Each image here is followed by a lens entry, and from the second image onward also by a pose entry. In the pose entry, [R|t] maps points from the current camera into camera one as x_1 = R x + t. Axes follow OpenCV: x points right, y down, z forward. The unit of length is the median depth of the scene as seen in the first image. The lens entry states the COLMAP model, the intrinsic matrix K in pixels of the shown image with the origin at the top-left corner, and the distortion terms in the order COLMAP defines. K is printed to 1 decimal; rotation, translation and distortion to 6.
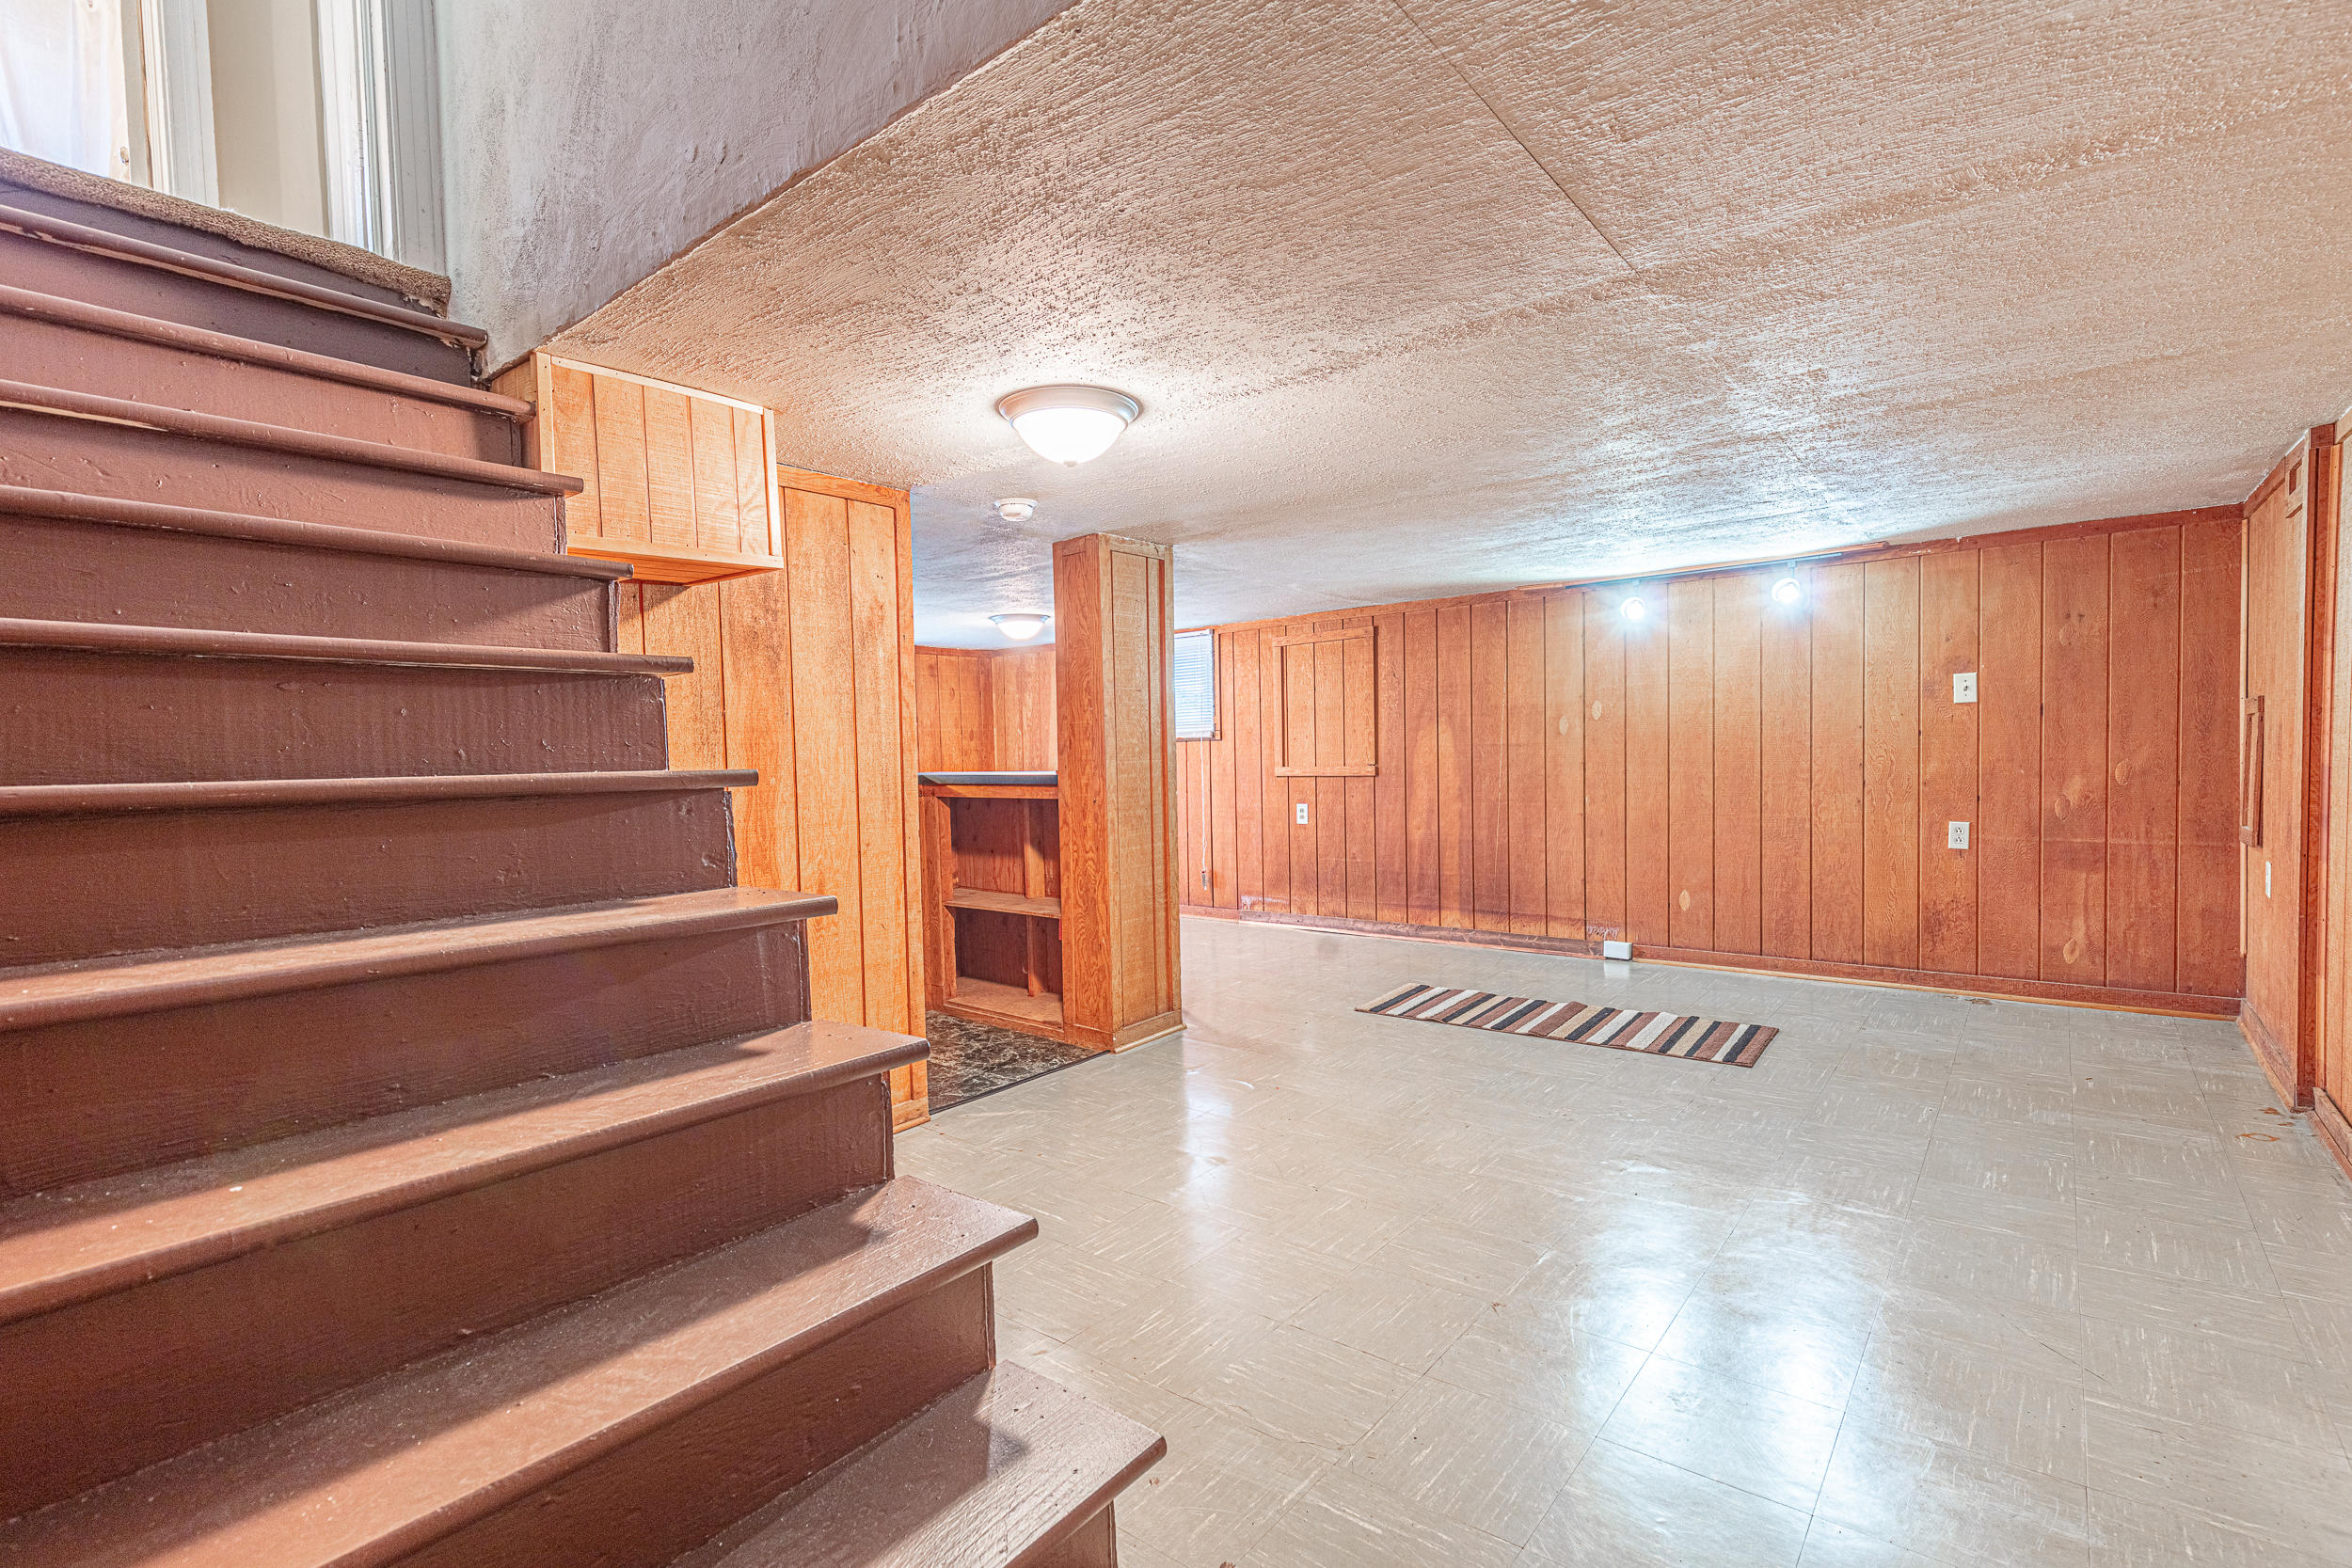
lens RADIAL K [[1069.5, 0, 1191.3], [0, 1069.5, 801.8], [0, 0, 1]] dist [0.005452, 0.000032]
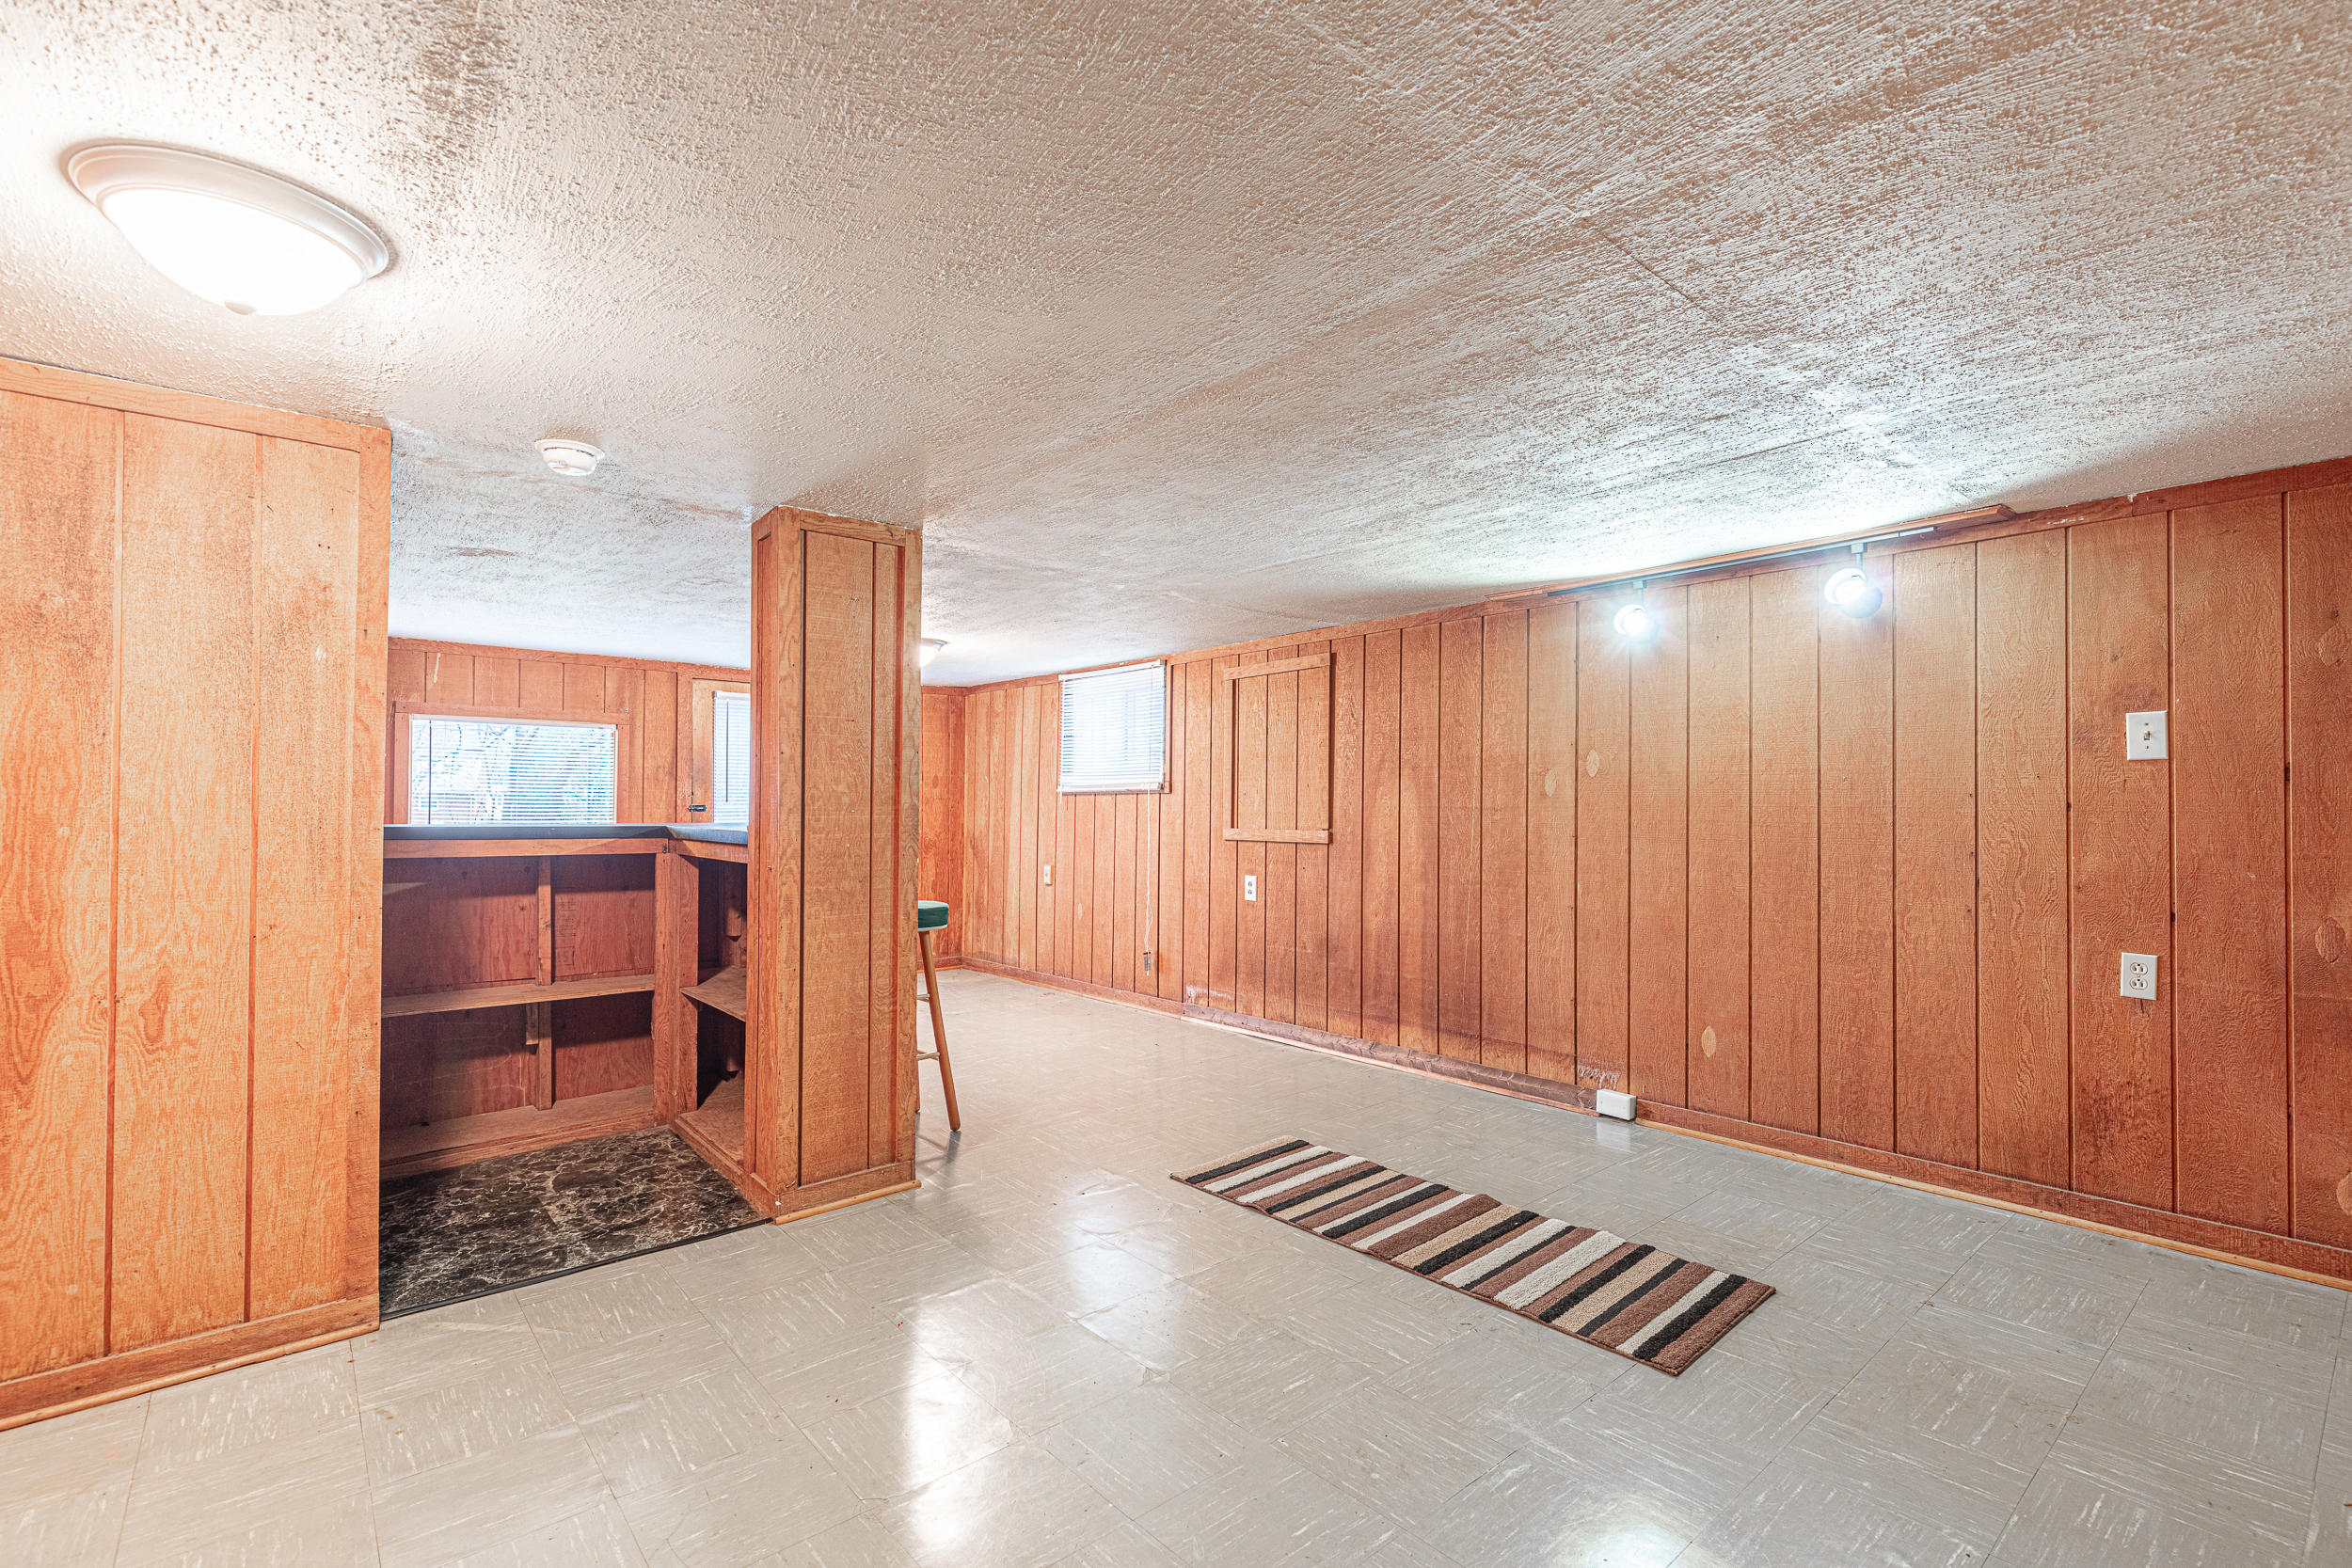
lens RADIAL K [[1069.5, 0, 1191.3], [0, 1069.5, 801.8], [0, 0, 1]] dist [0.005452, 0.000032]
pose [[0.983920, 0.025632, -0.176759, 0.256377], [-0.034400, 0.998316, -0.046720, -0.018171], [0.175264, 0.052050, 0.983145, 0.263553]]
